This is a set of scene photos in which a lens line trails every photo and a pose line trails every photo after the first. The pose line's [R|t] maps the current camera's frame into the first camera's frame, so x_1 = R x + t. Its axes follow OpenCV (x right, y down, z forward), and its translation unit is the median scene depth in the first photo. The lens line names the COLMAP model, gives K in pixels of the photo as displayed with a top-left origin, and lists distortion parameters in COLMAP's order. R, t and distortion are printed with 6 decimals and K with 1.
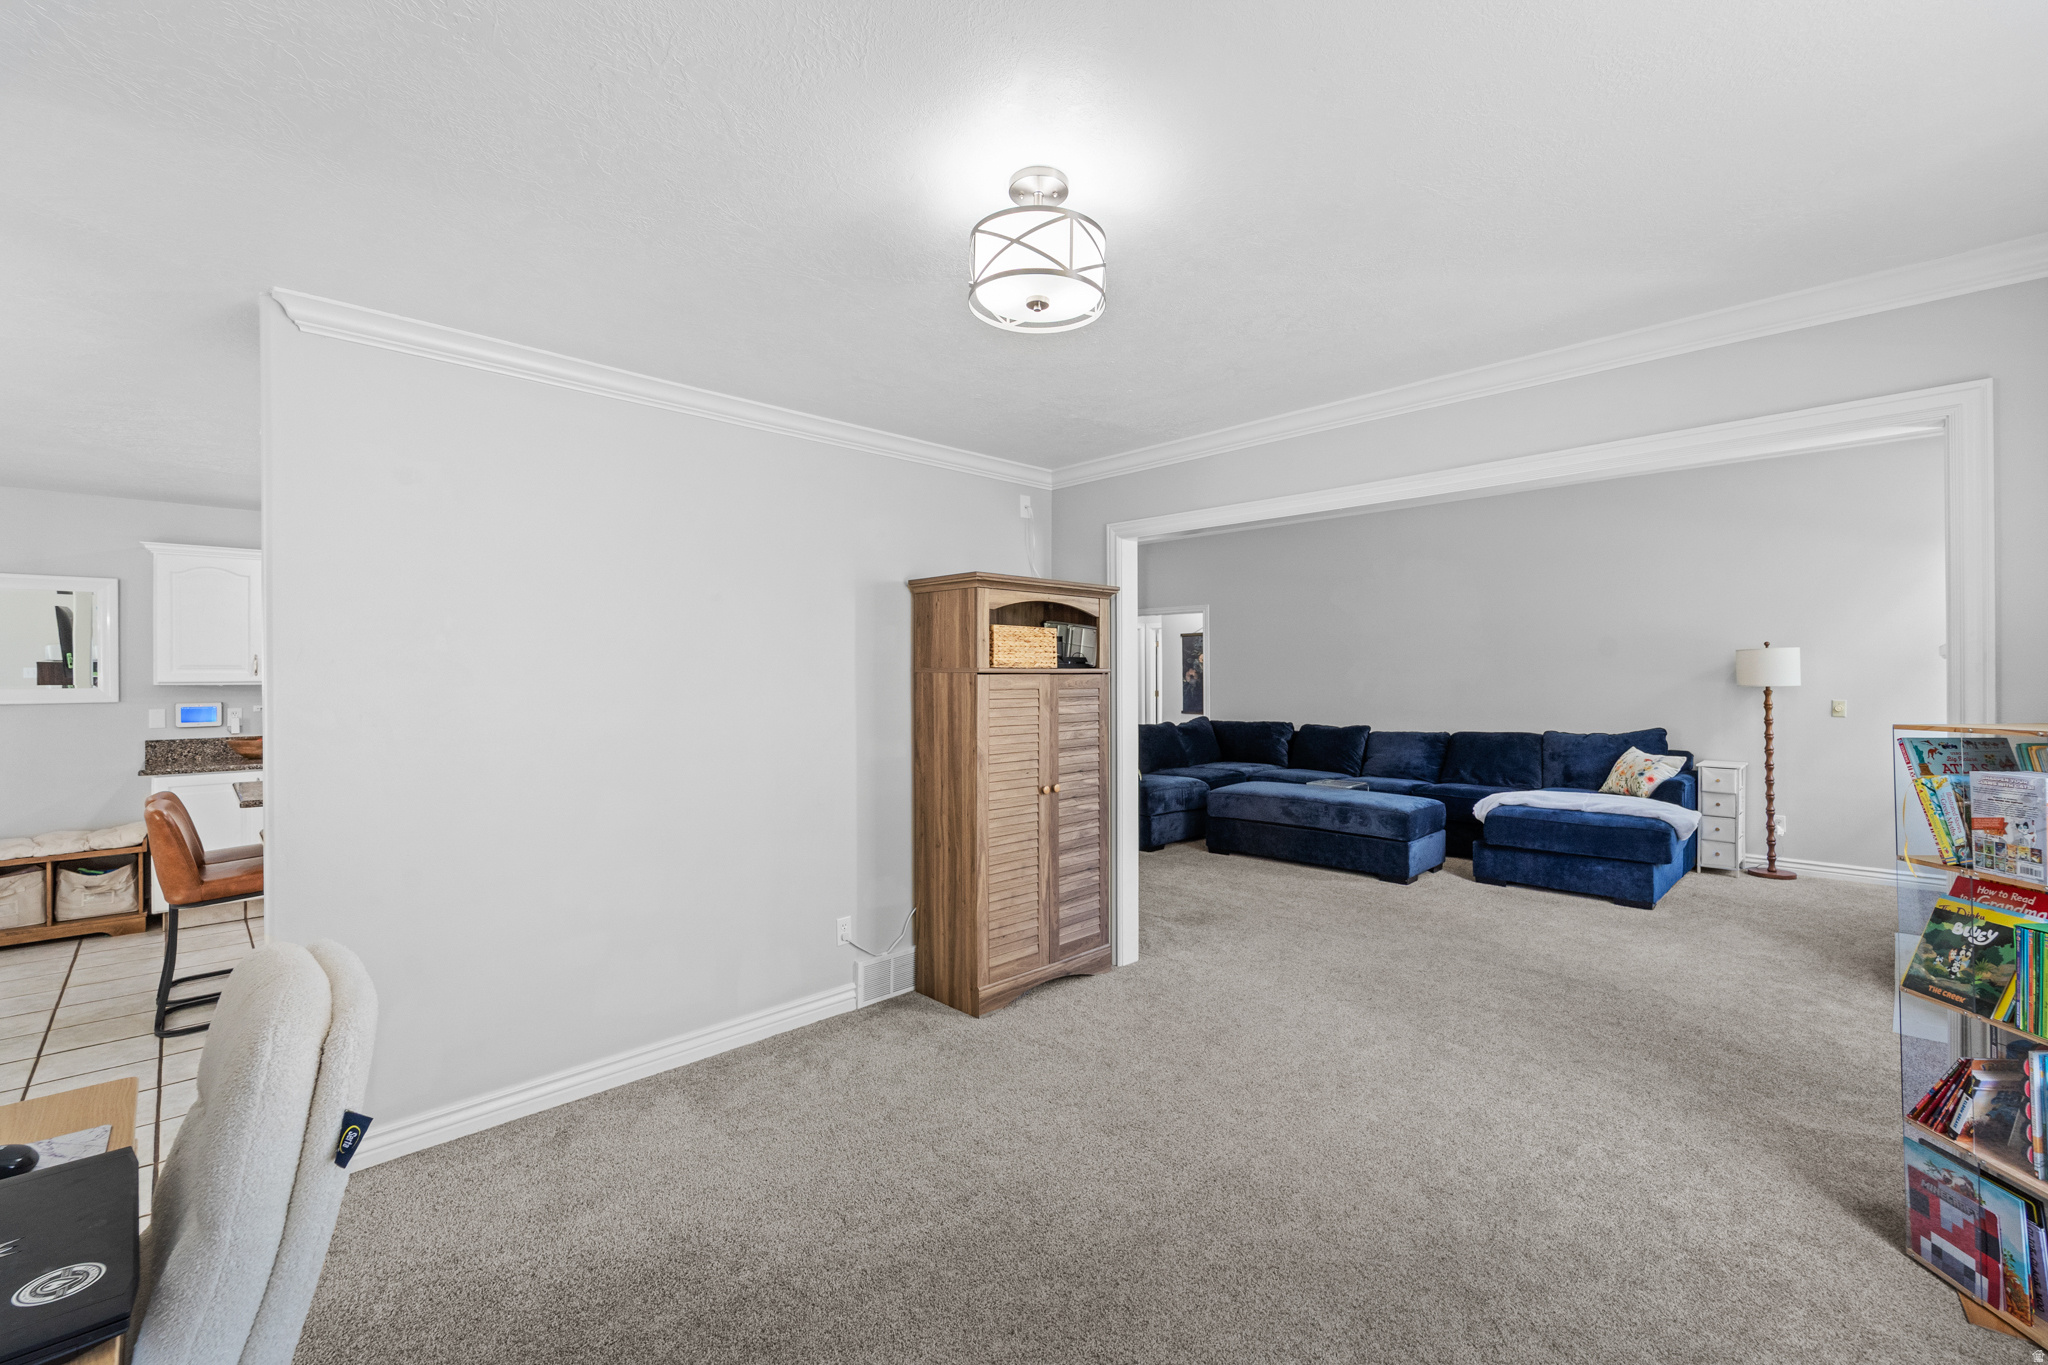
lens RADIAL K [[843.8, 0, 1027.8], [0, 843.8, 671.4], [0, 0, 1]] dist [-0.000373, -0.000236]
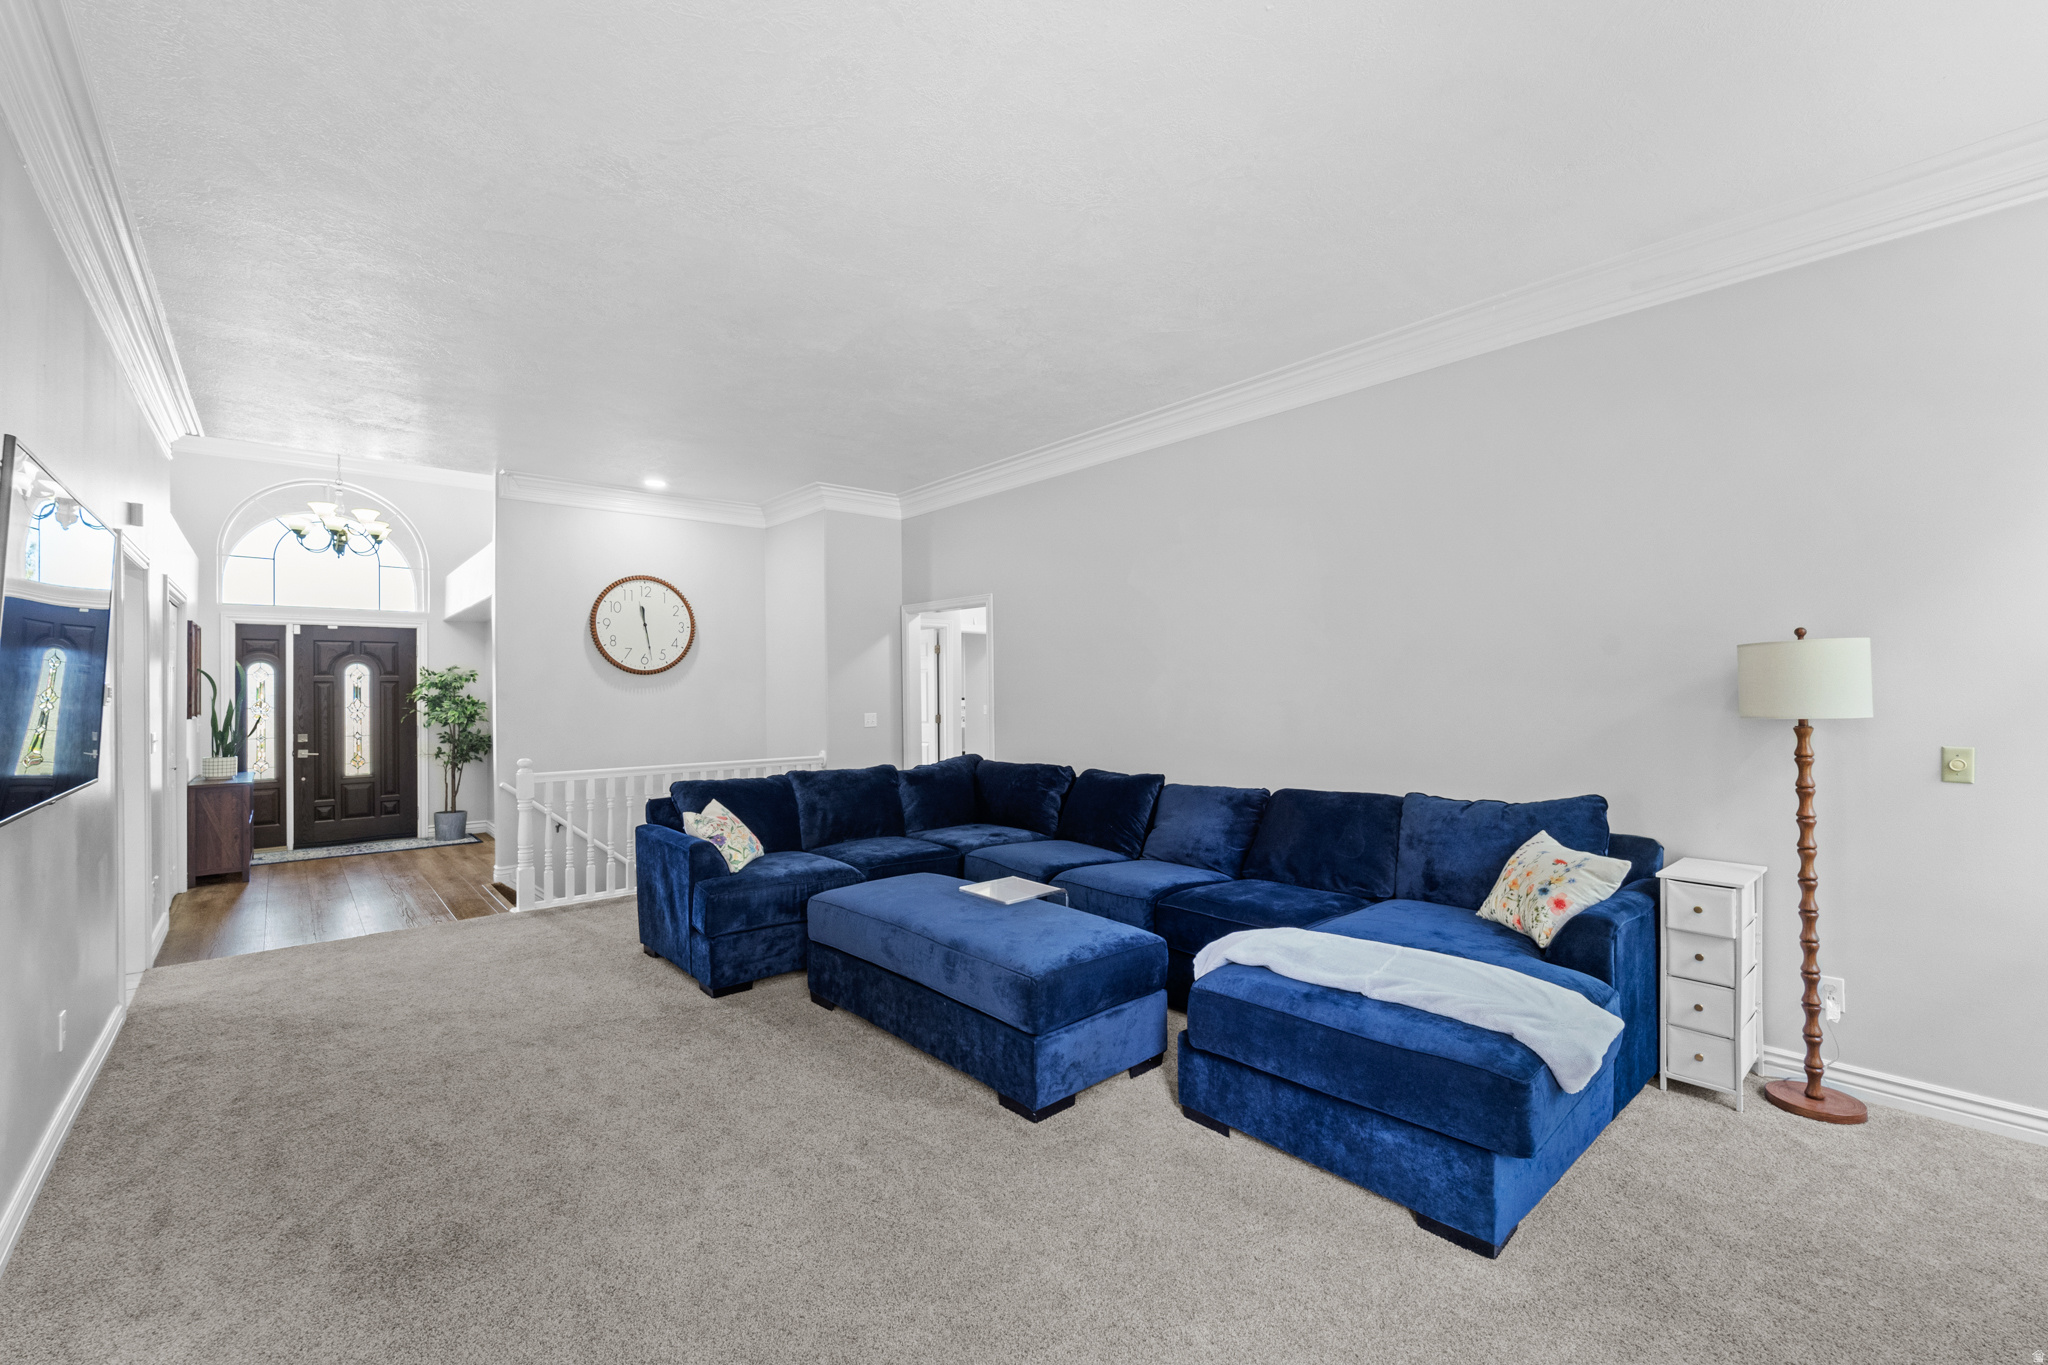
lens RADIAL K [[852.8, 0, 1024.0], [0, 852.8, 682.5], [0, 0, 1]] dist [-0.000217, 0.000253]
pose [[0.998246, -0.005051, -0.058983, 0.454780], [0.004832, 0.999981, -0.003855, -0.003367], [0.059001, 0.003563, 0.998252, 0.478319]]
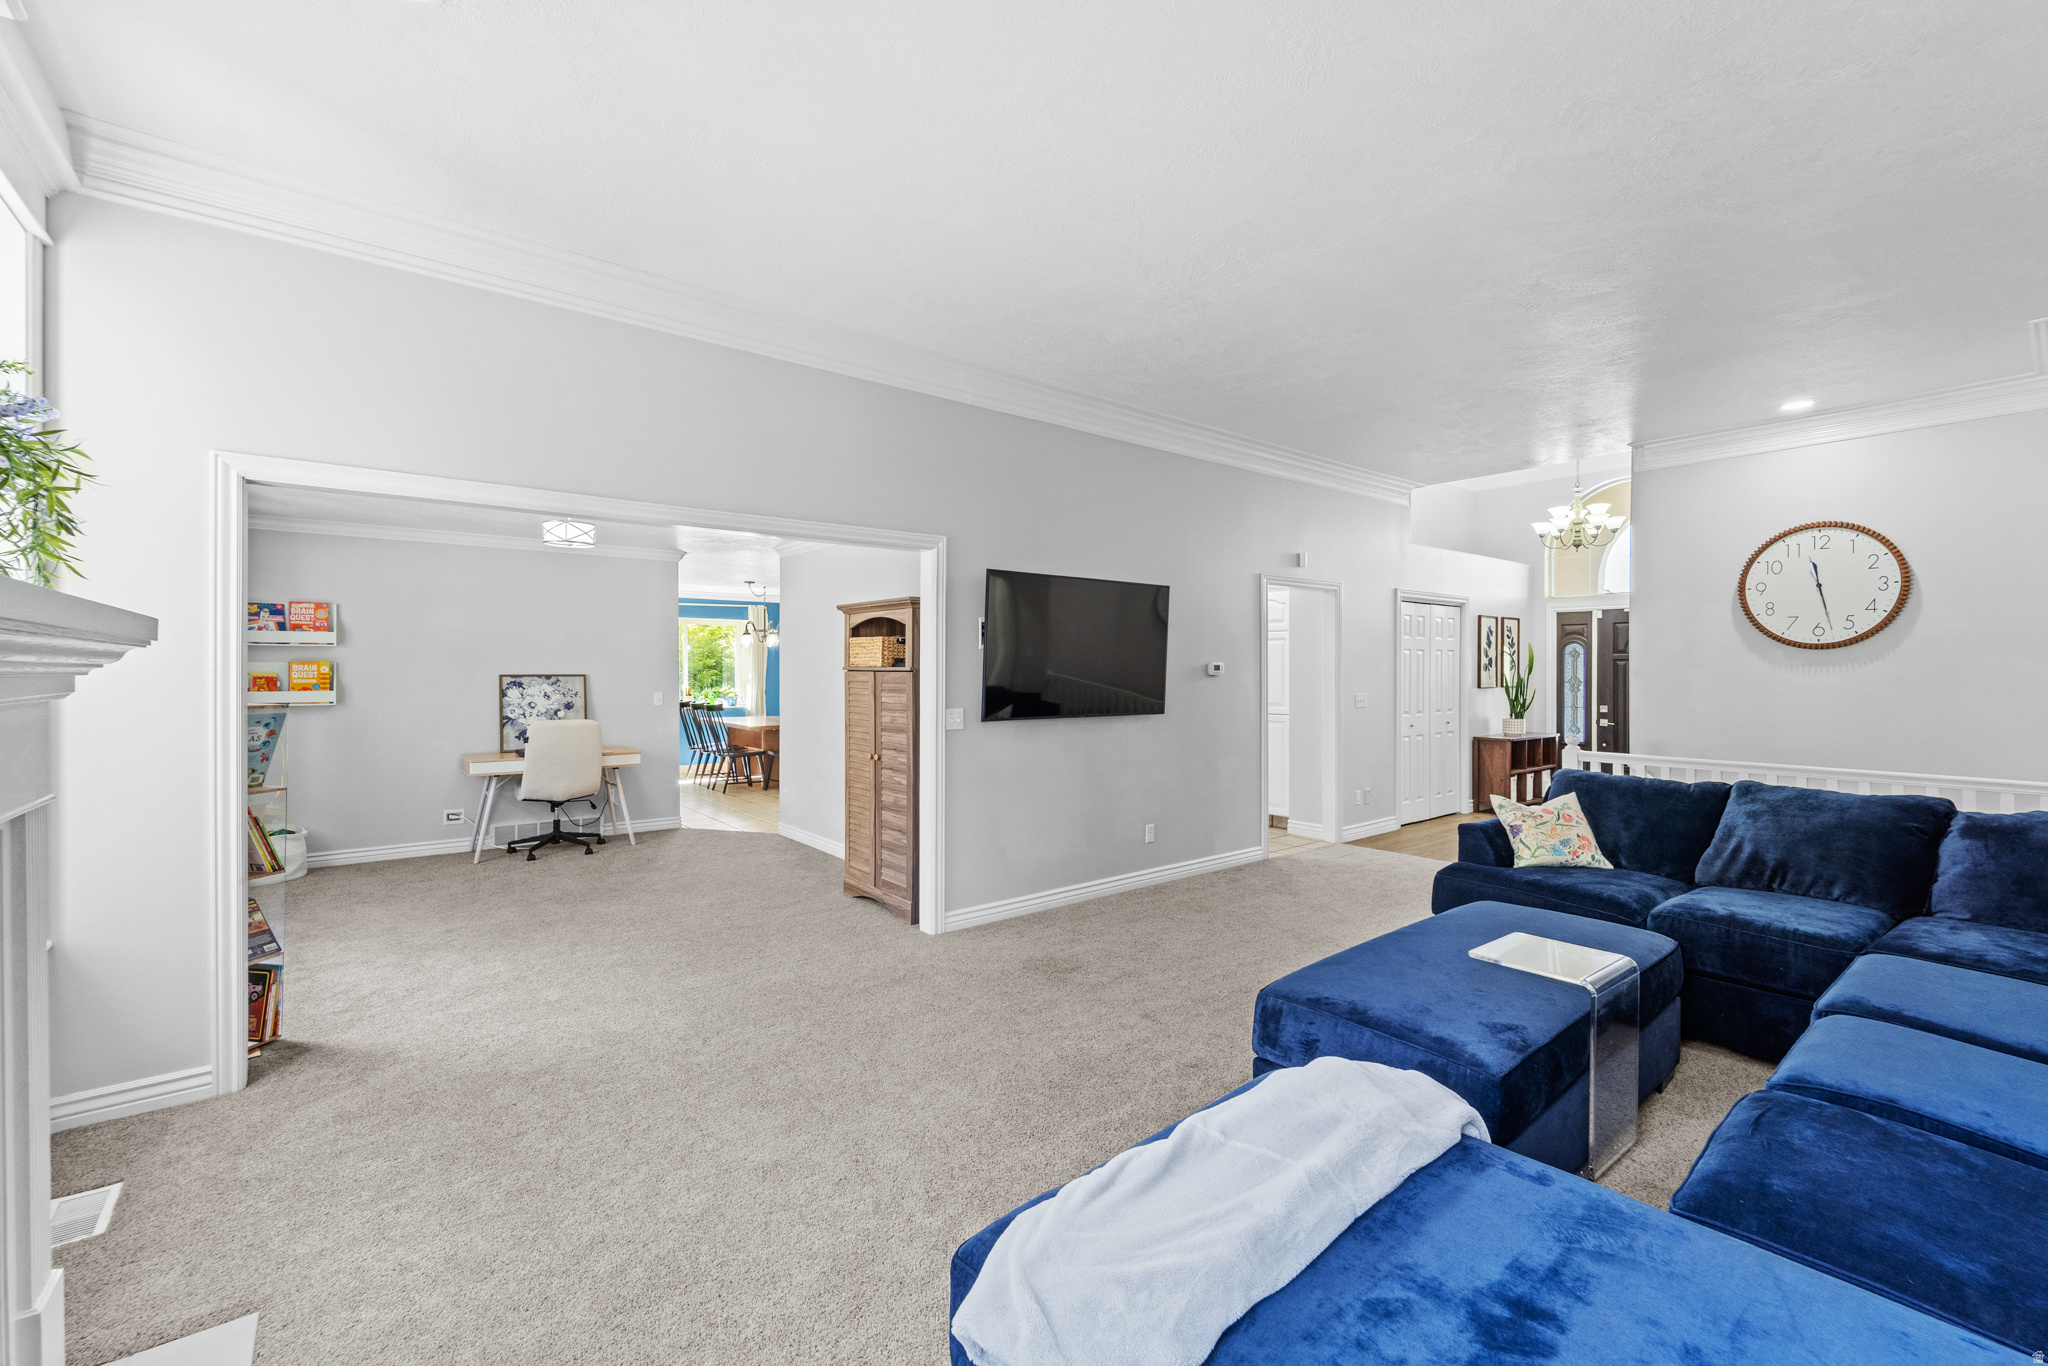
lens RADIAL K [[843.8, 0, 1027.8], [0, 843.8, 671.9], [0, 0, 1]] dist [-0.000373, -0.000236]
pose [[-0.087419, 0.006887, -0.996148, 0.863393], [-0.000119, 0.999976, 0.006924, -0.003377], [0.996172, 0.000724, -0.087416, 0.876072]]
